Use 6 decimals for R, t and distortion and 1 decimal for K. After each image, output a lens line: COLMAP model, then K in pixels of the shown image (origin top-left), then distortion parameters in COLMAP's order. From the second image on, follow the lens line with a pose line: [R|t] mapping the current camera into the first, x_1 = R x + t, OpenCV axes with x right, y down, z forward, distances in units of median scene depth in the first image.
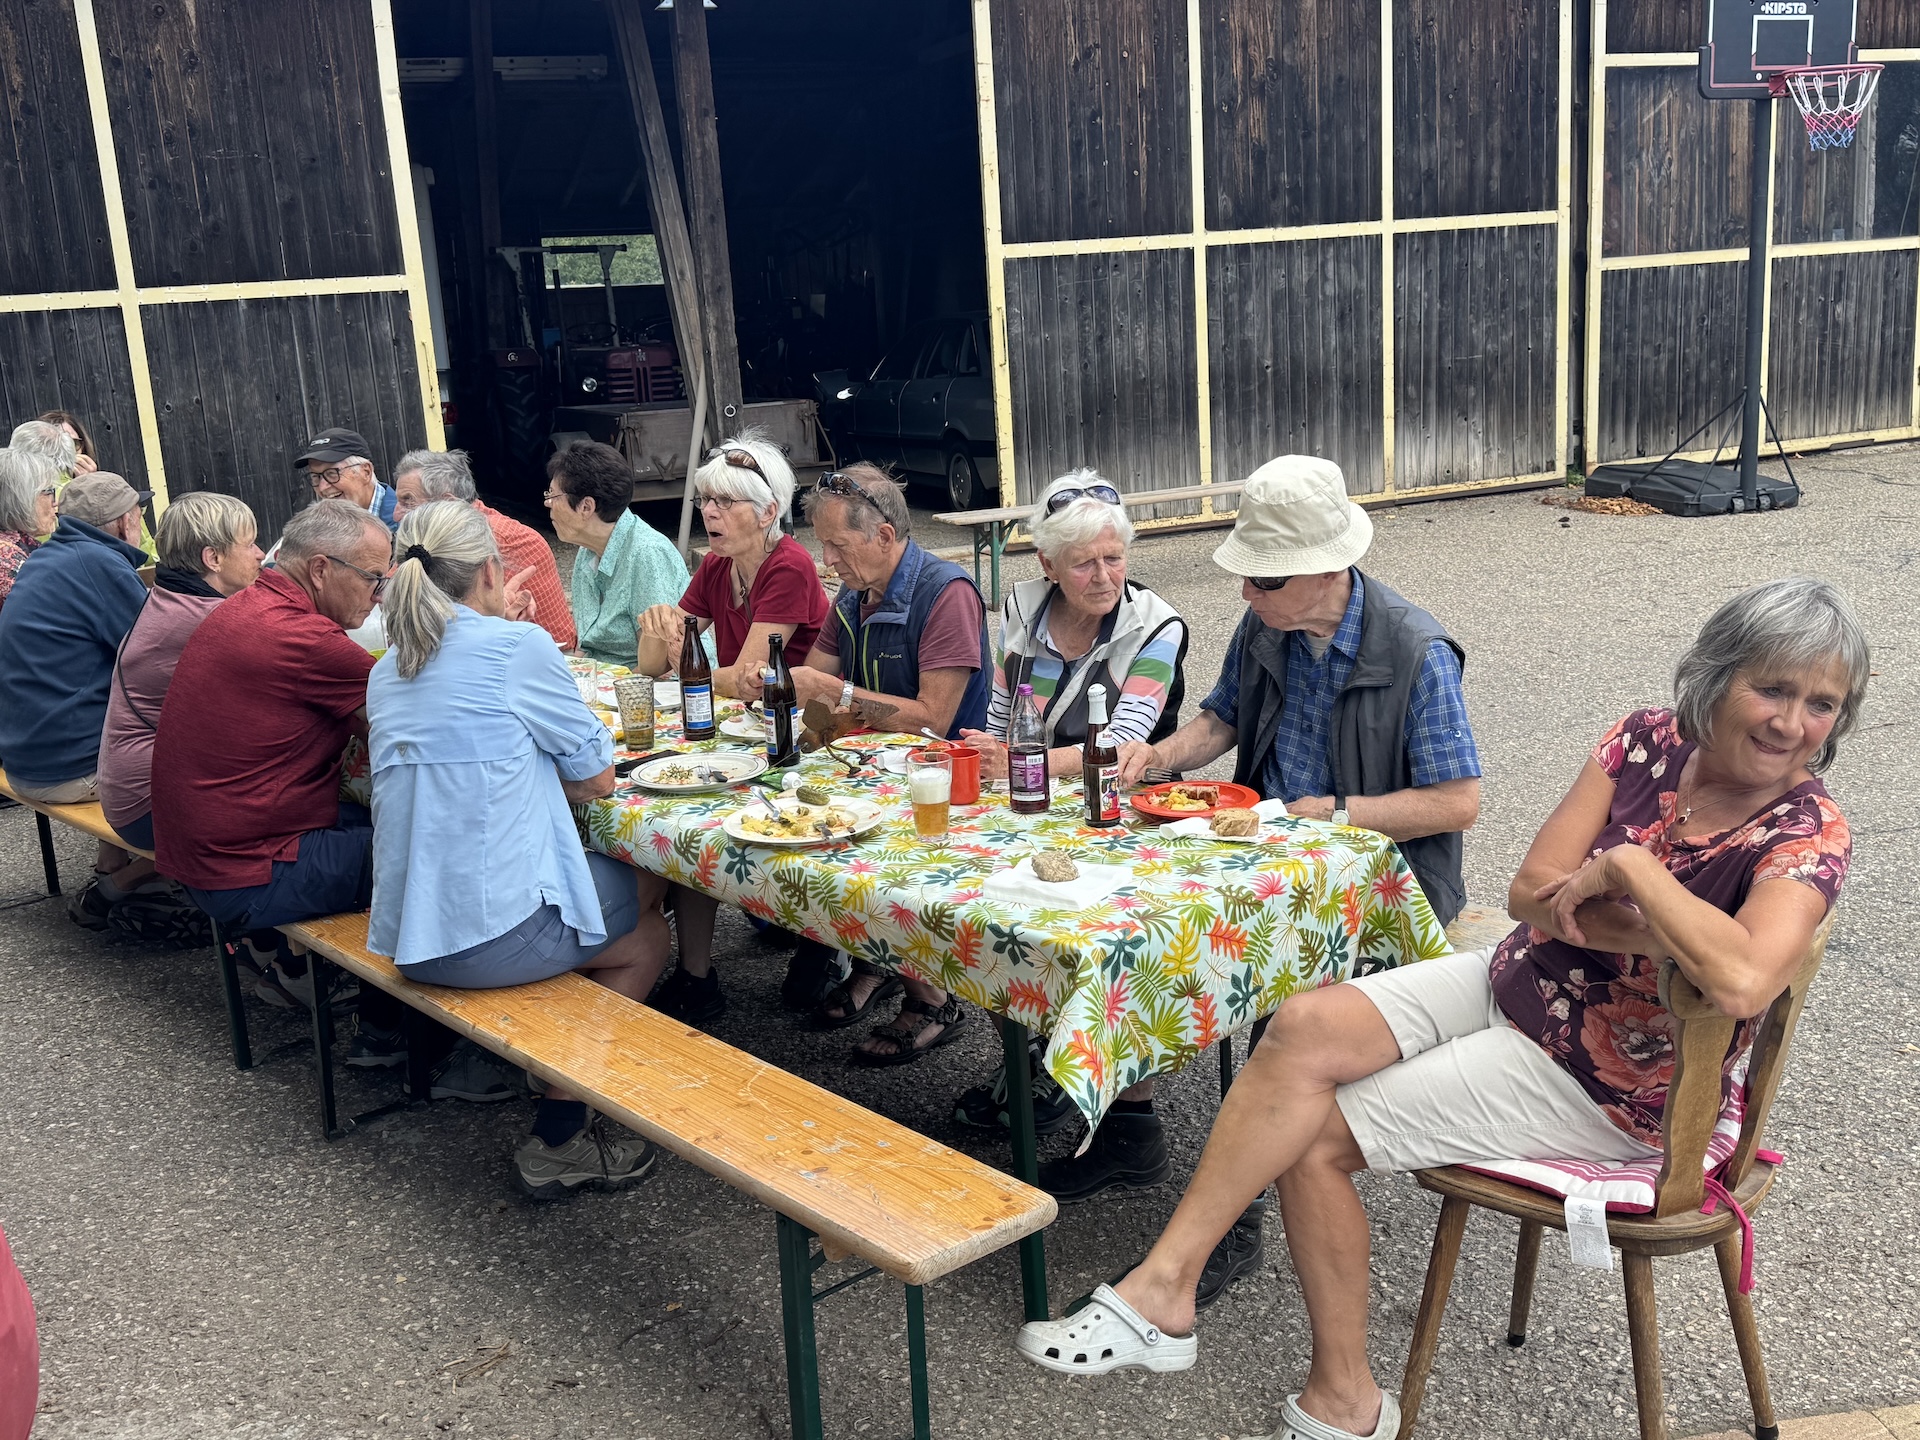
lens RADIAL K [[1947.0, 0, 960.0], [0, 1947.0, 720.0], [0, 0, 1]] dist [0.154873, -0.317820]
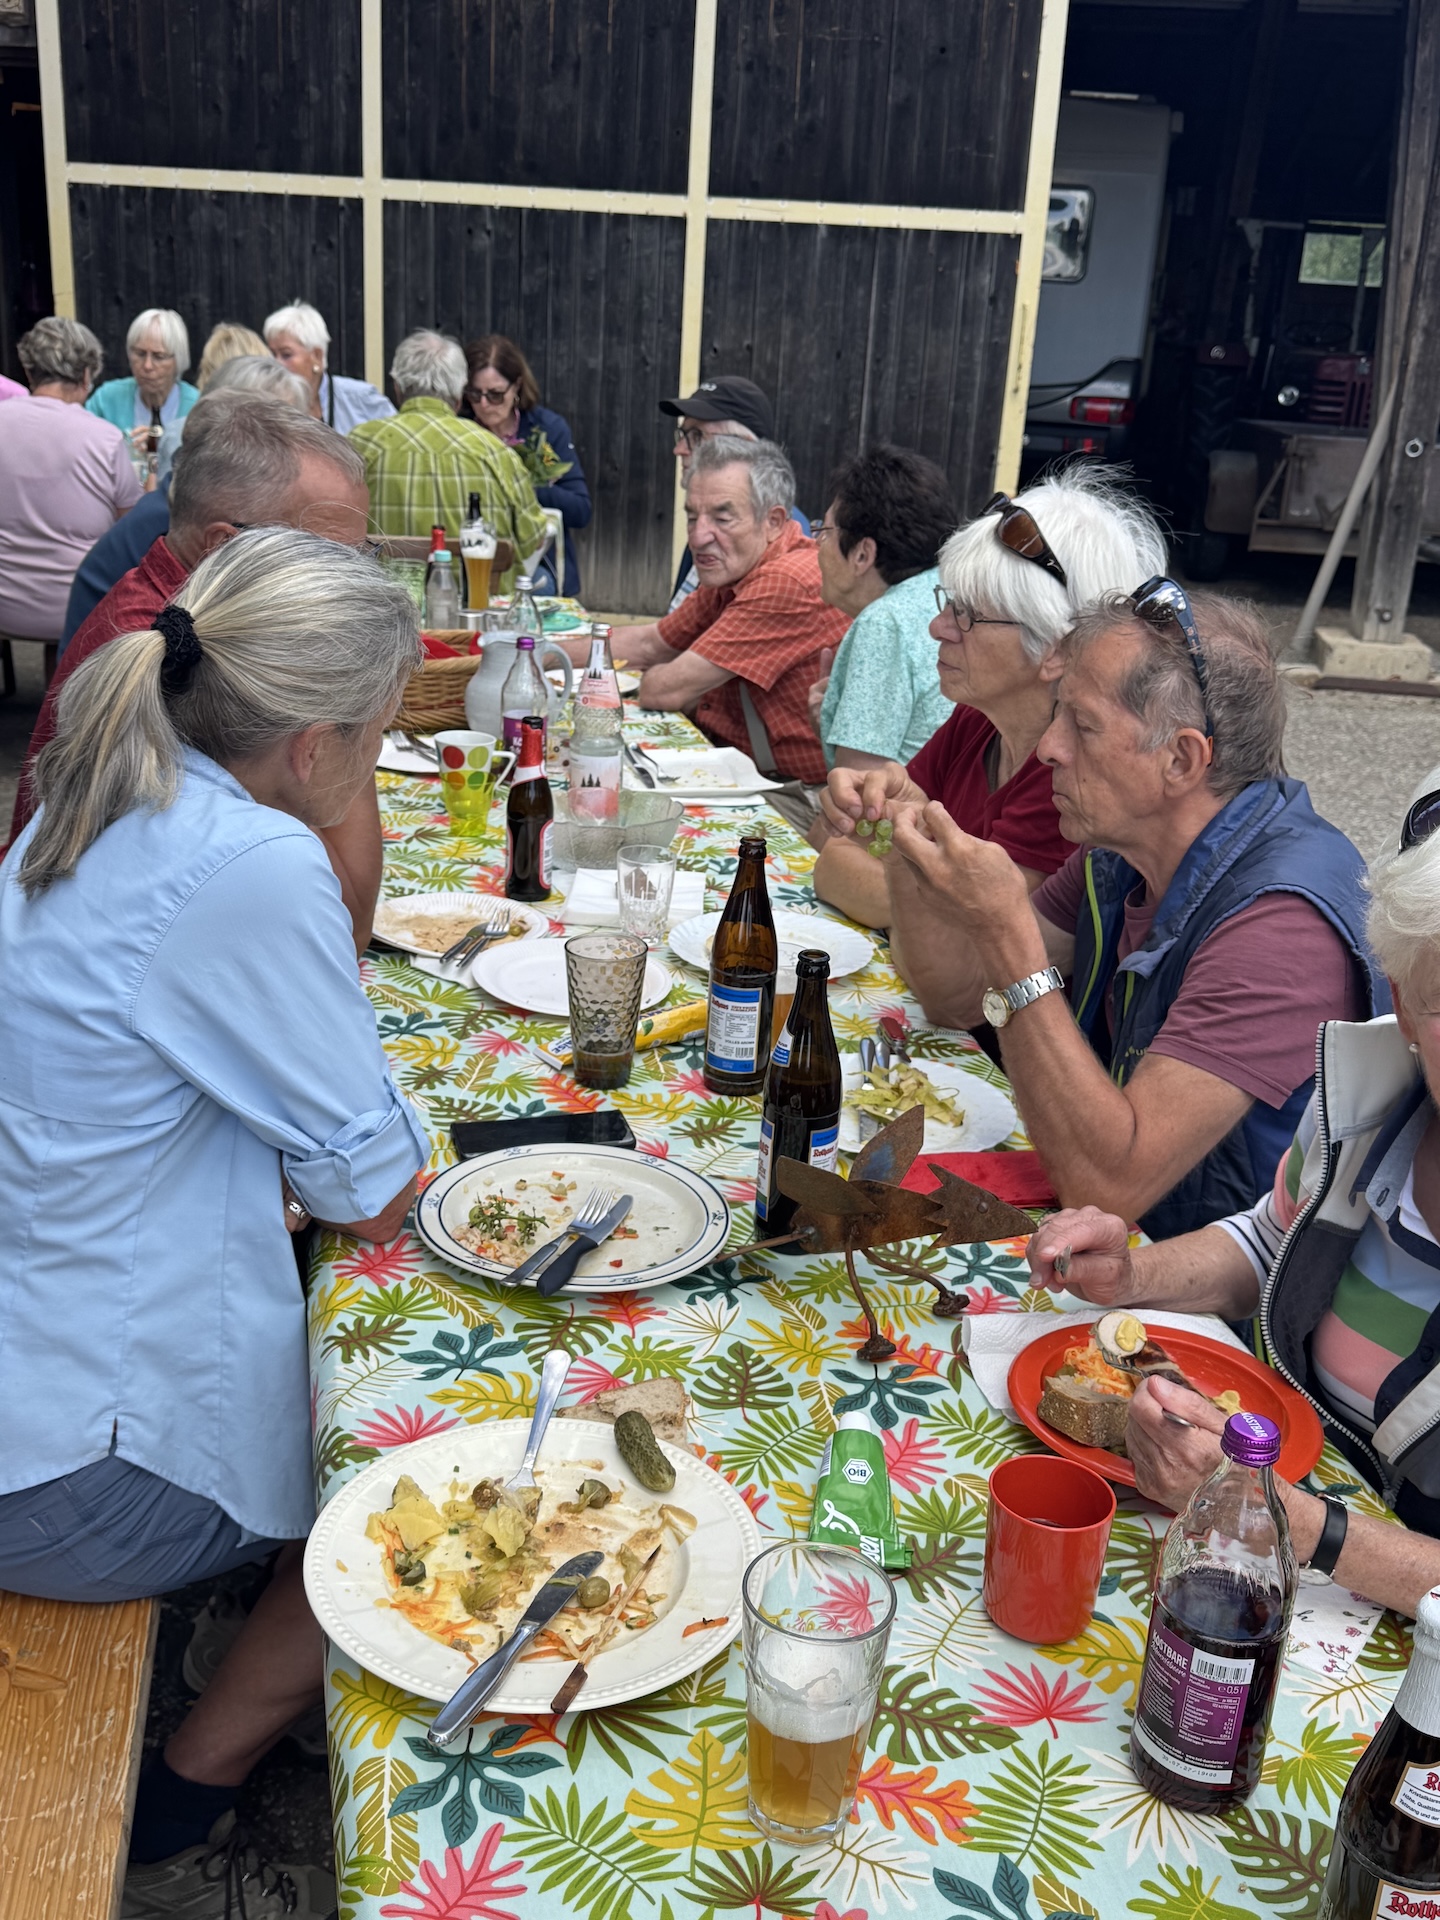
lens RADIAL K [[1986.8, 0, 723.6], [0, 1986.8, 936.4], [0, 0, 1]] dist [0.151927, -0.304251]
pose [[0.868459, 0.253612, -0.425982, 0.026396], [-0.212850, 0.966765, 0.141632, -0.039808], [0.447744, -0.032331, 0.893577, 0.240483]]
